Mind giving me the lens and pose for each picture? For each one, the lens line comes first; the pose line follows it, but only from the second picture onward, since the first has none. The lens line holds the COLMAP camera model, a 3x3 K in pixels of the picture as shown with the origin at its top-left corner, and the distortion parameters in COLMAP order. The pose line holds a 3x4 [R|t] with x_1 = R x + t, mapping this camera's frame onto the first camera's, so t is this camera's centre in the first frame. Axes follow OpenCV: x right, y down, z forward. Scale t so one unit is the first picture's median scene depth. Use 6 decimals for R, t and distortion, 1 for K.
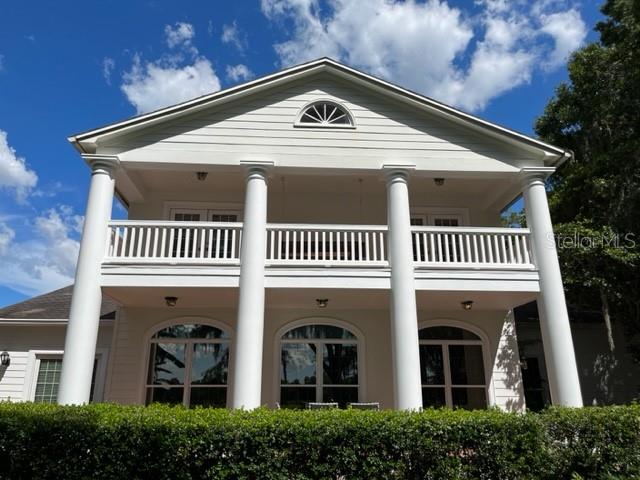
lens RADIAL K [[485.7, 0, 318.7], [0, 485.7, 238.0], [0, 0, 1]] dist [0.010483, 0.002900]
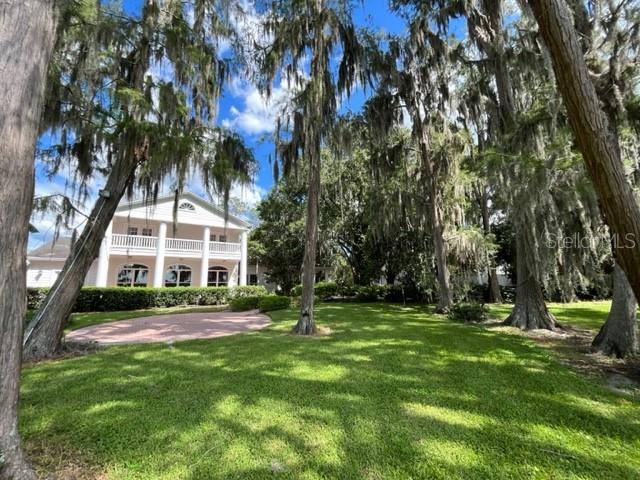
lens RADIAL K [[256.8, 0, 321.9], [0, 256.8, 243.9], [0, 0, 1]] dist [0.000533, 0.000034]
pose [[0.856152, 0.073899, 0.511412, -0.076580], [-0.142174, 0.985209, 0.095649, -0.296157], [-0.496779, -0.154600, 0.853996, -1.064932]]
